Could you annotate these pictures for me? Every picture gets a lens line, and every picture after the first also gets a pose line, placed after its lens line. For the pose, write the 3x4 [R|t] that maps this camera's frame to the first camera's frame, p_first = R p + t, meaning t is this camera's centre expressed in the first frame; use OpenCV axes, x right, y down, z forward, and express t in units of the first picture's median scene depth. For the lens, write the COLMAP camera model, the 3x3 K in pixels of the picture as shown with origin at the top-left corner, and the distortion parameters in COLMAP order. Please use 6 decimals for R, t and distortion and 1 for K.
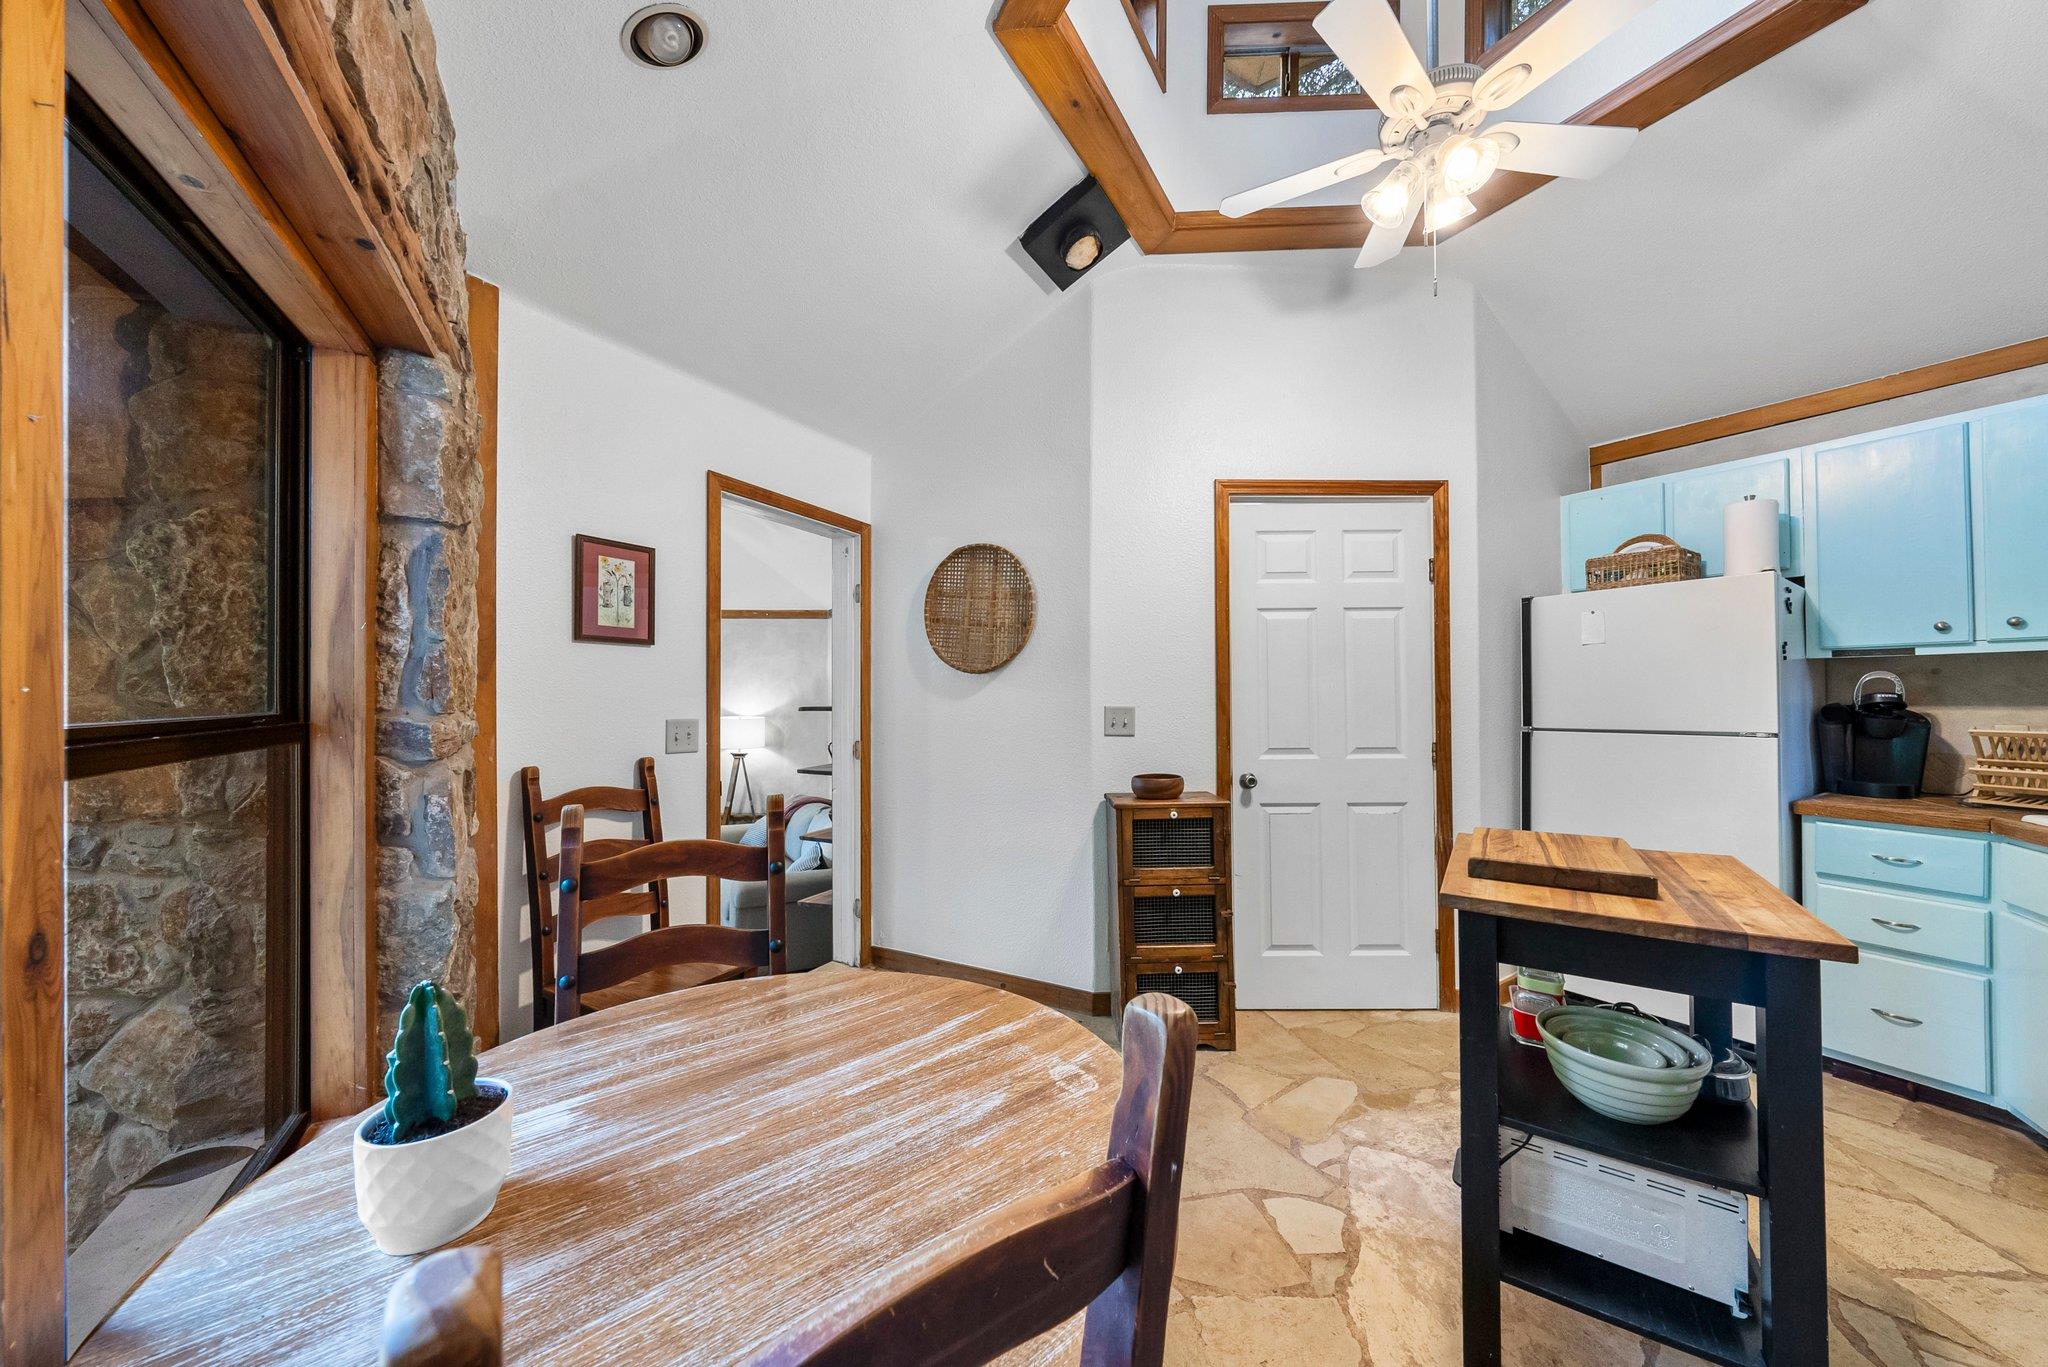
lens RADIAL K [[707.3, 0, 1018.8], [0, 707.3, 678.8], [0, 0, 1]] dist [-0.000681, 0.000010]
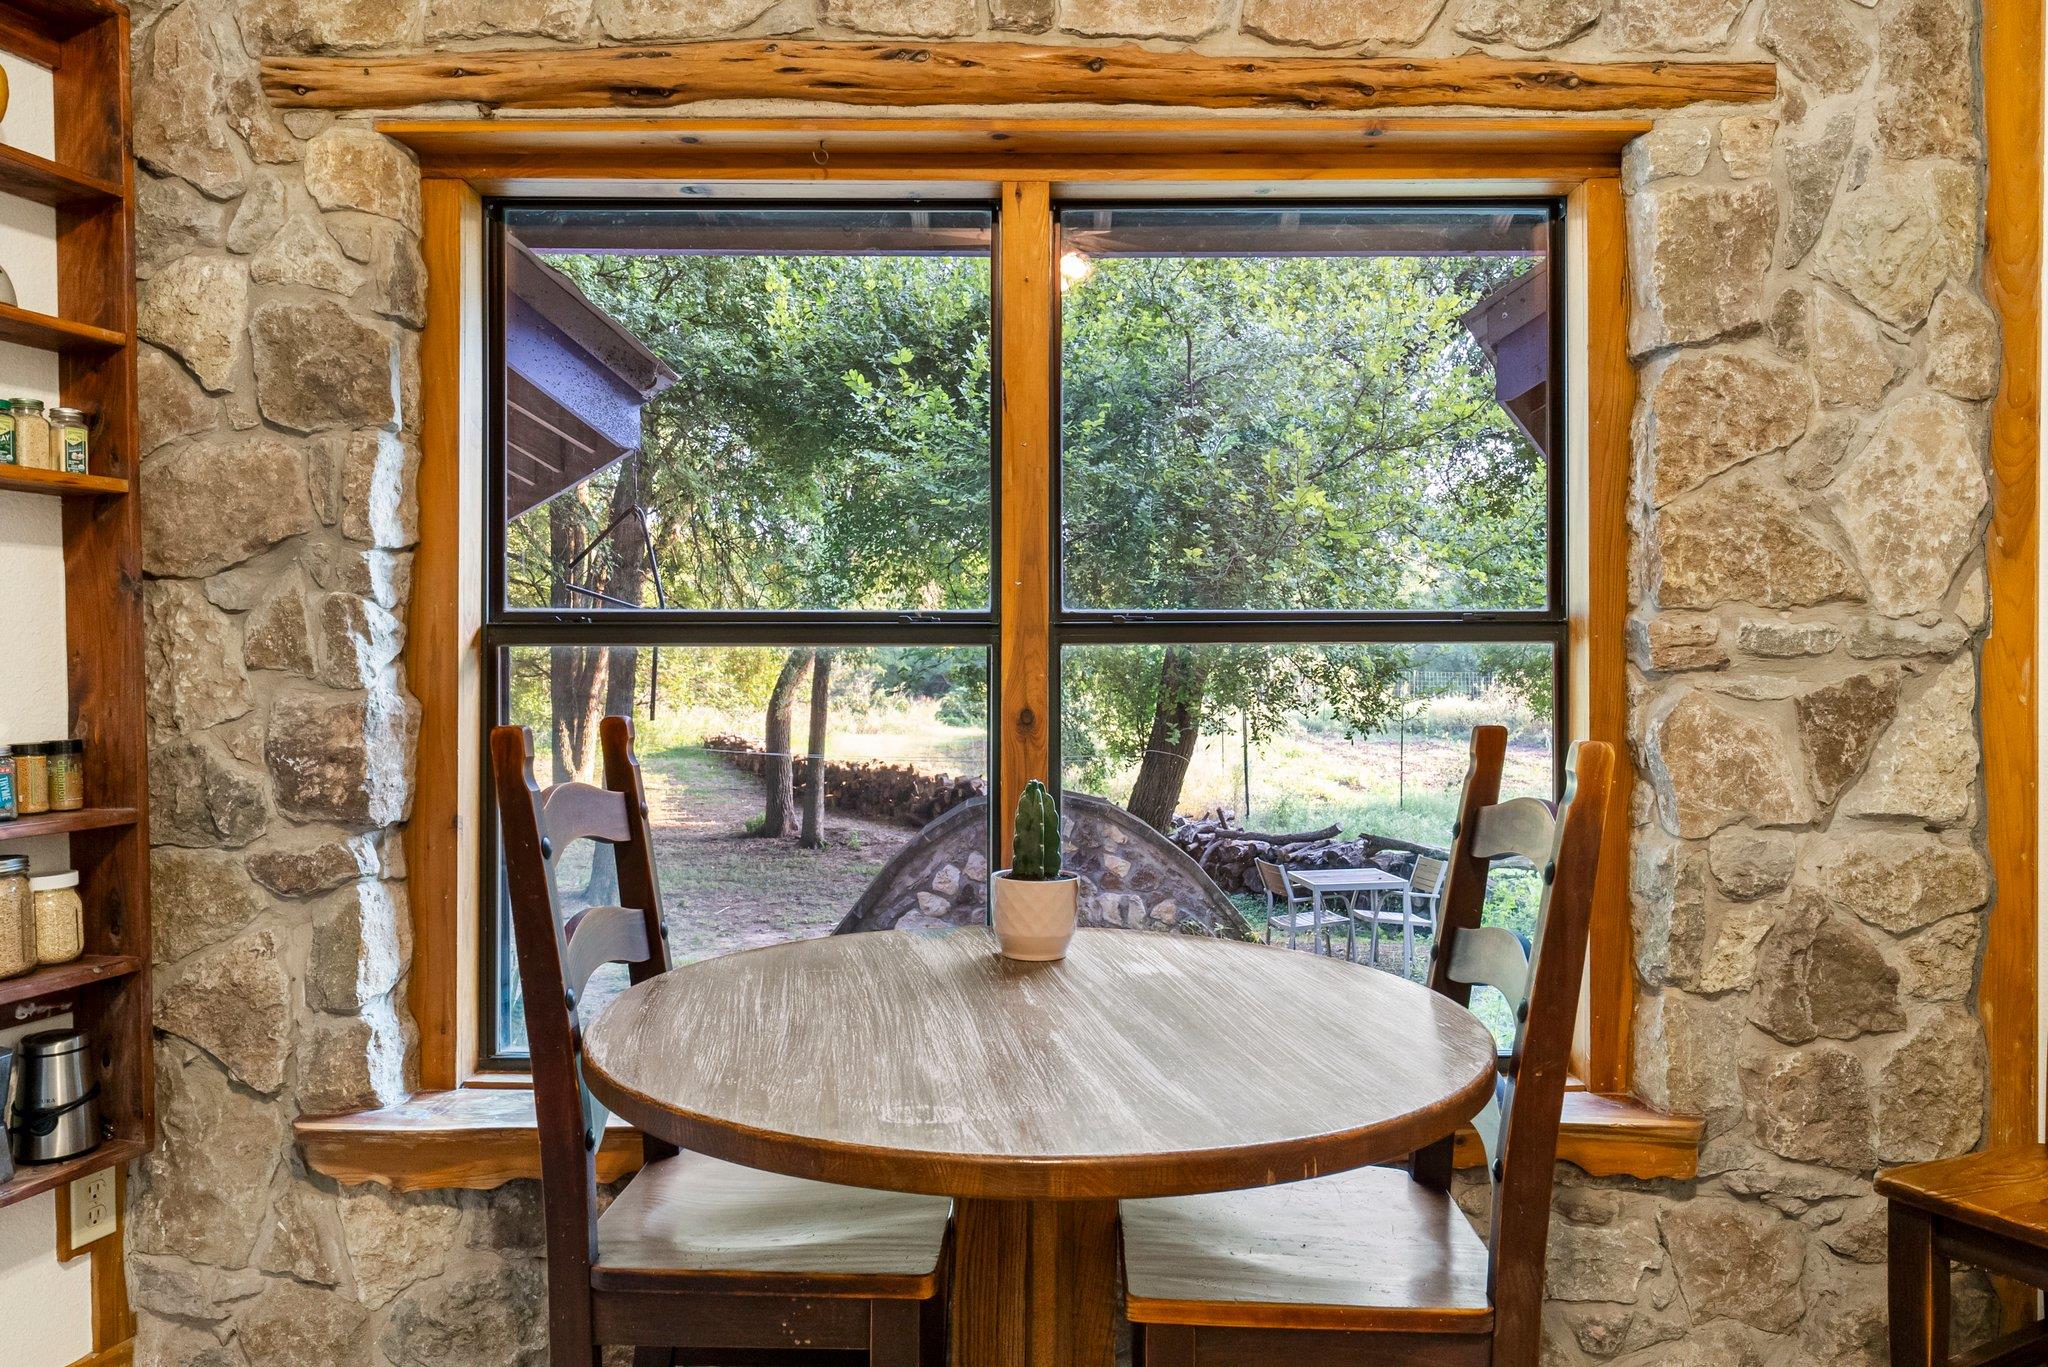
lens RADIAL K [[1415.5, 0, 1024.0], [0, 1415.5, 683.5], [0, 0, 1]] dist [-0.003638, -0.001072]
pose [[-0.501651, 0.005264, -0.865054, 1.103104], [0.009093, 0.999958, 0.000812, 0.171953], [0.865022, -0.007458, -0.501678, 1.676526]]
